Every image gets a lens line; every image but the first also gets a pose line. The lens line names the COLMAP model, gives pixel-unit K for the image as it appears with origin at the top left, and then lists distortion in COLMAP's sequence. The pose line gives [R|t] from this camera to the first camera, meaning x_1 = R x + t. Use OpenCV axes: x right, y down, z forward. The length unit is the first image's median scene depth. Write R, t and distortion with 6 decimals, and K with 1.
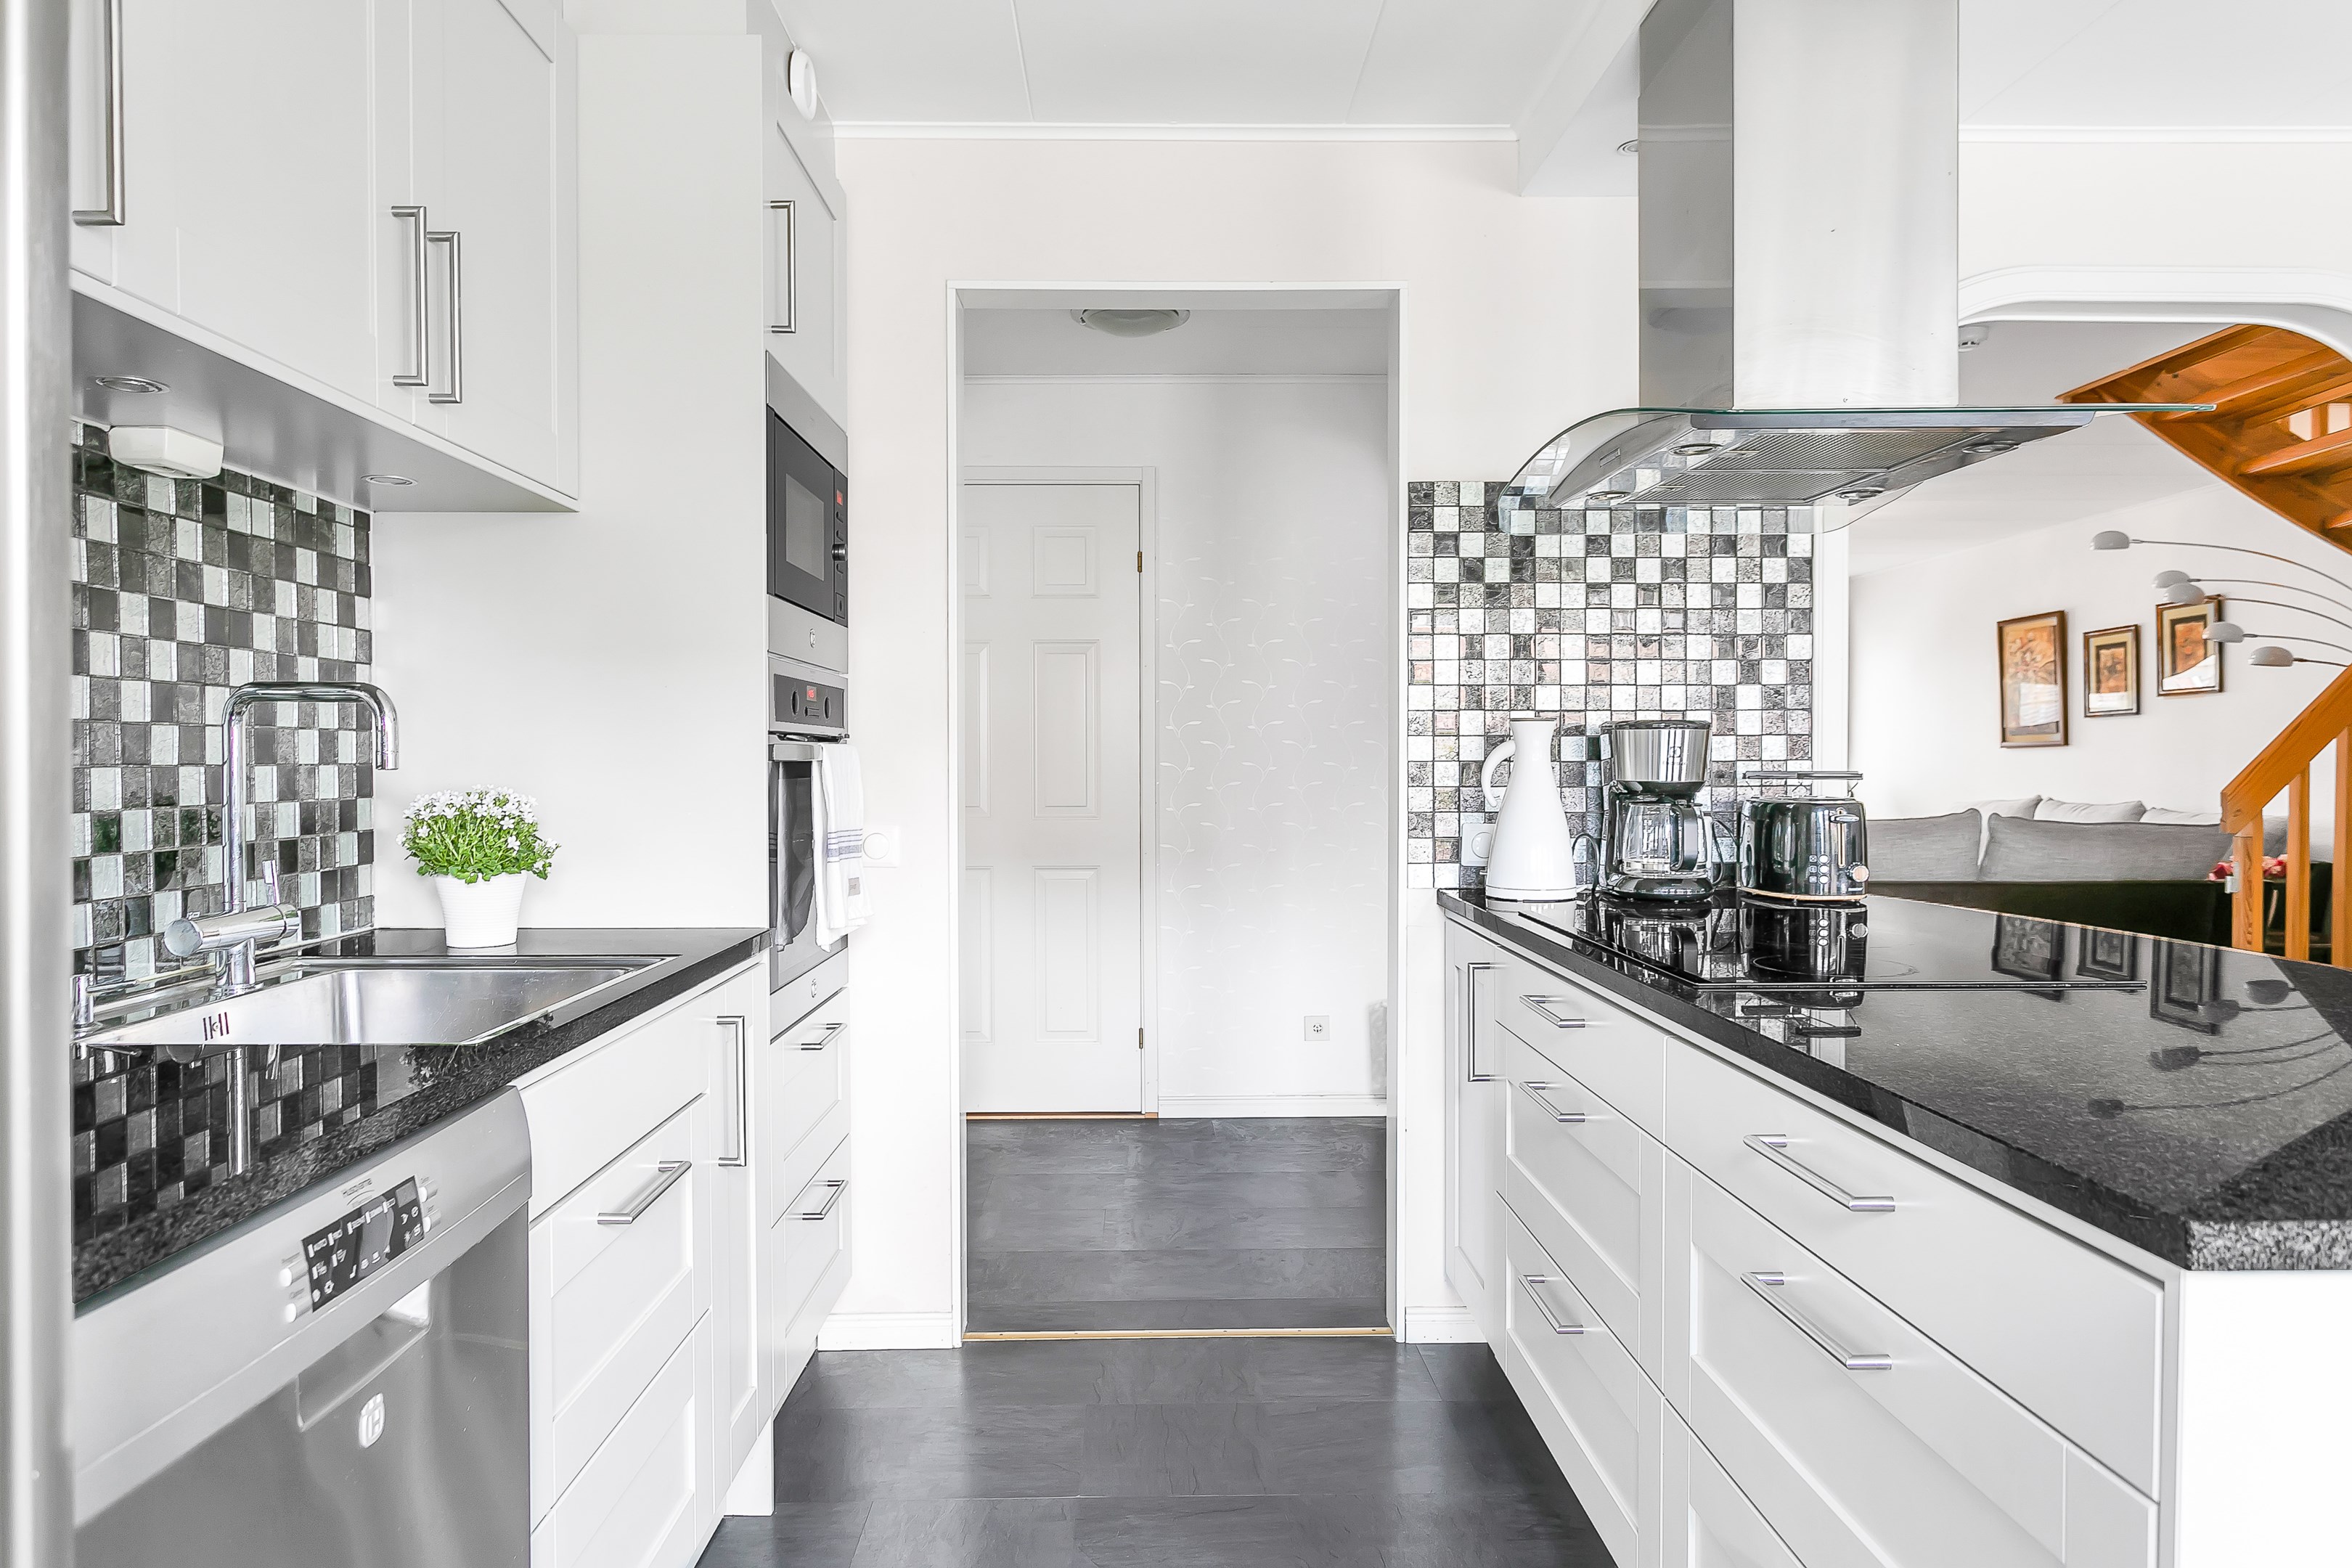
lens RADIAL K [[1469.0, 0, 1176.0], [0, 1469.0, 784.0], [0, 0, 1]] dist [-0.006025, 0.007493]
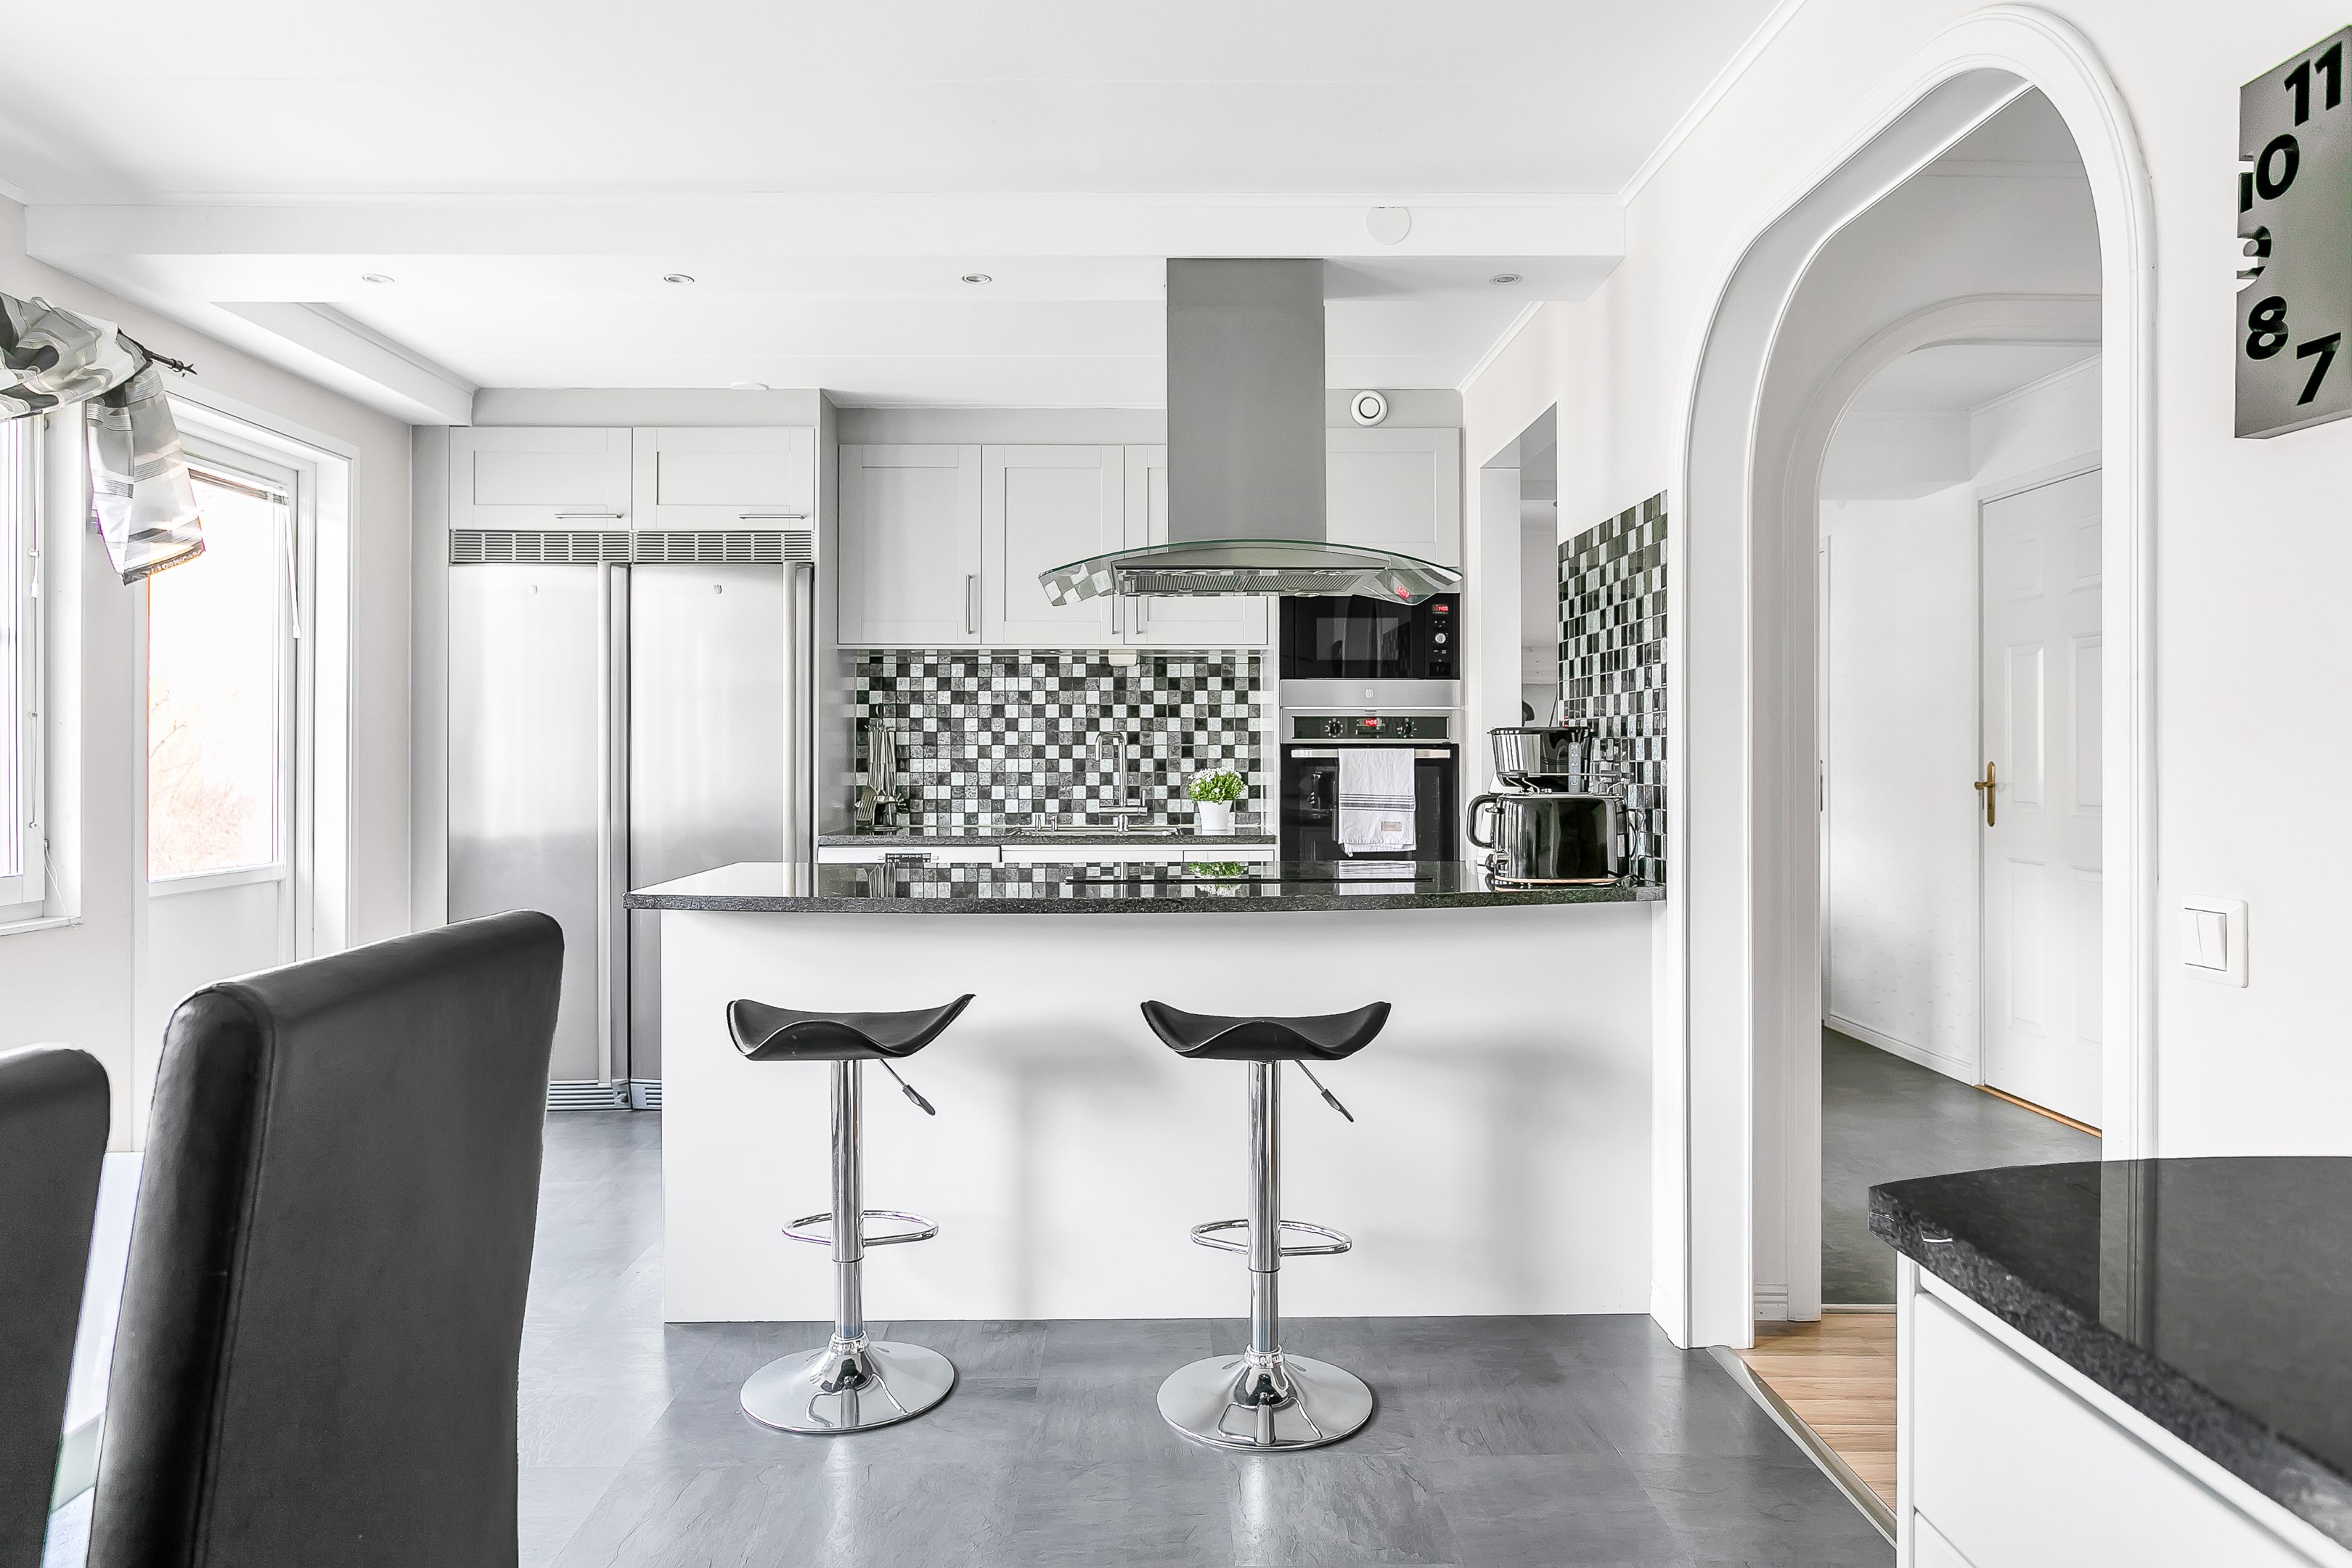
lens RADIAL K [[1490.8, 0, 1178.5], [0, 1490.8, 747.5], [0, 0, 1]] dist [-0.002703, 0.000924]
pose [[-0.013362, -0.002058, -0.999909, 2.014606], [-0.016301, 0.999865, -0.001840, -0.025625], [0.999778, 0.016275, -0.013394, 0.928749]]
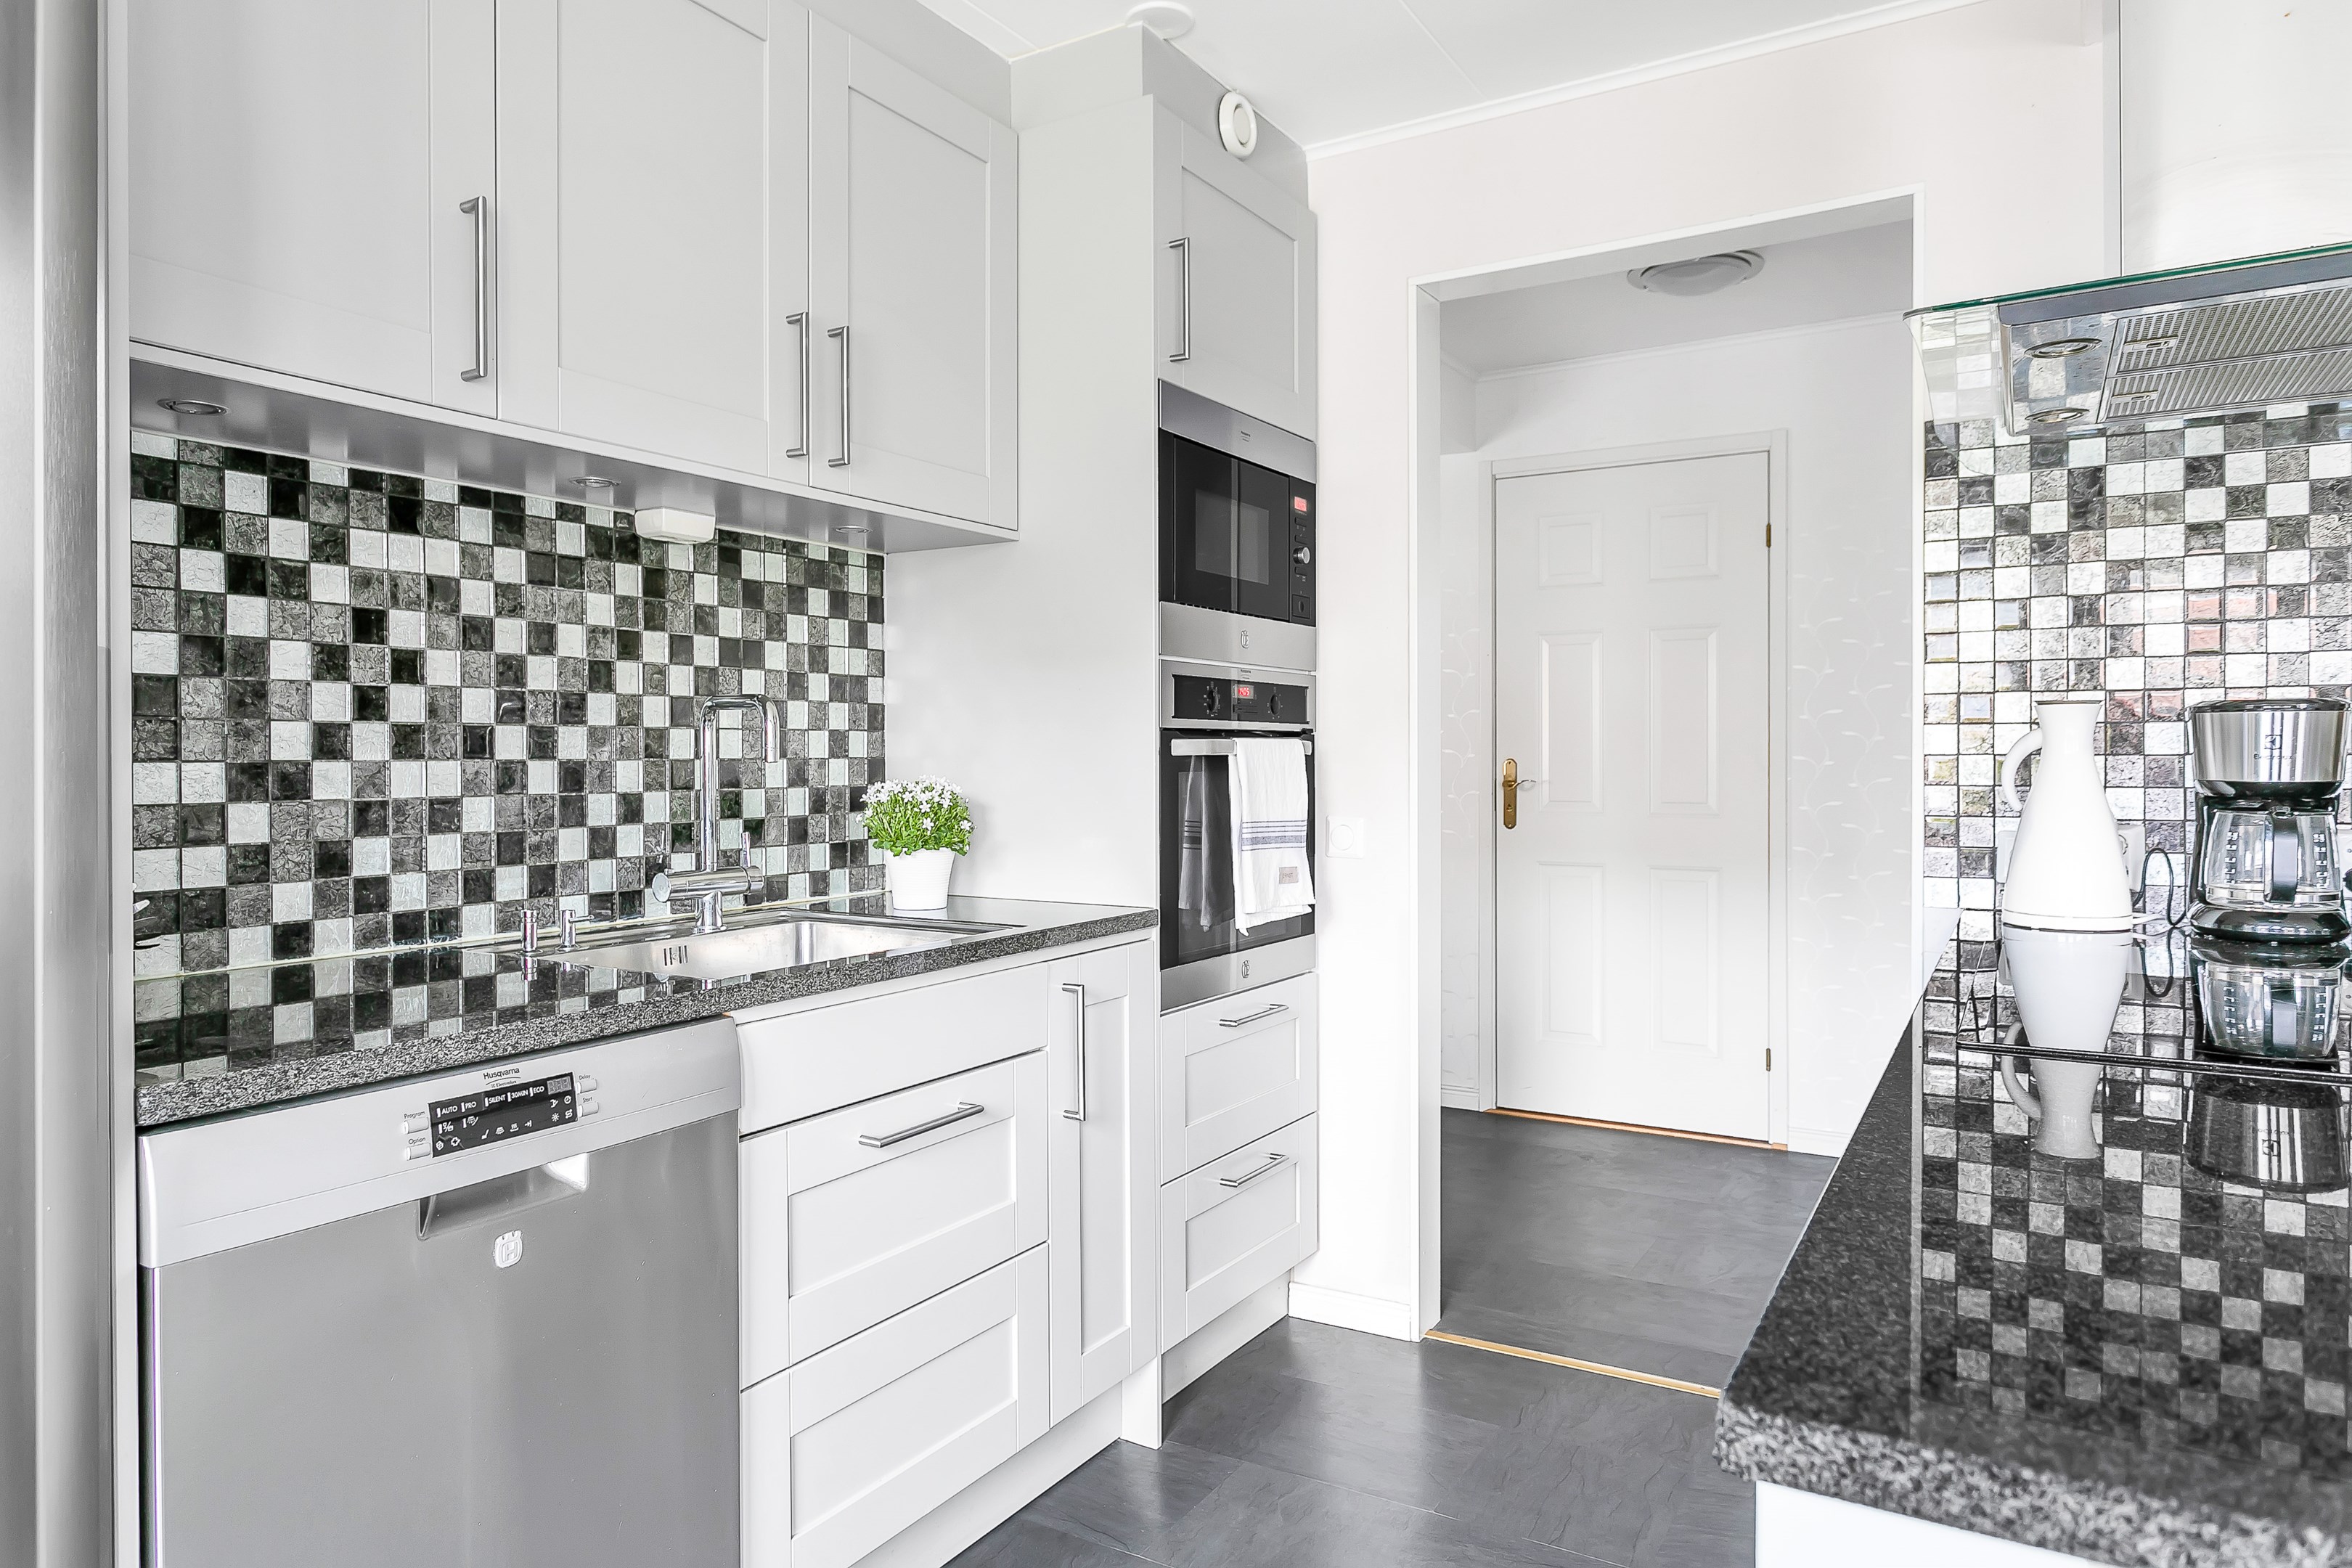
lens RADIAL K [[1453.8, 0, 1174.0], [0, 1453.8, 762.2], [0, 0, 1]] dist [-0.005528, 0.002295]
pose [[0.843873, 0.002057, -0.536539, 0.328088], [-0.007512, 0.999940, -0.007982, -0.001973], [0.536490, 0.010766, 0.843838, 0.099672]]
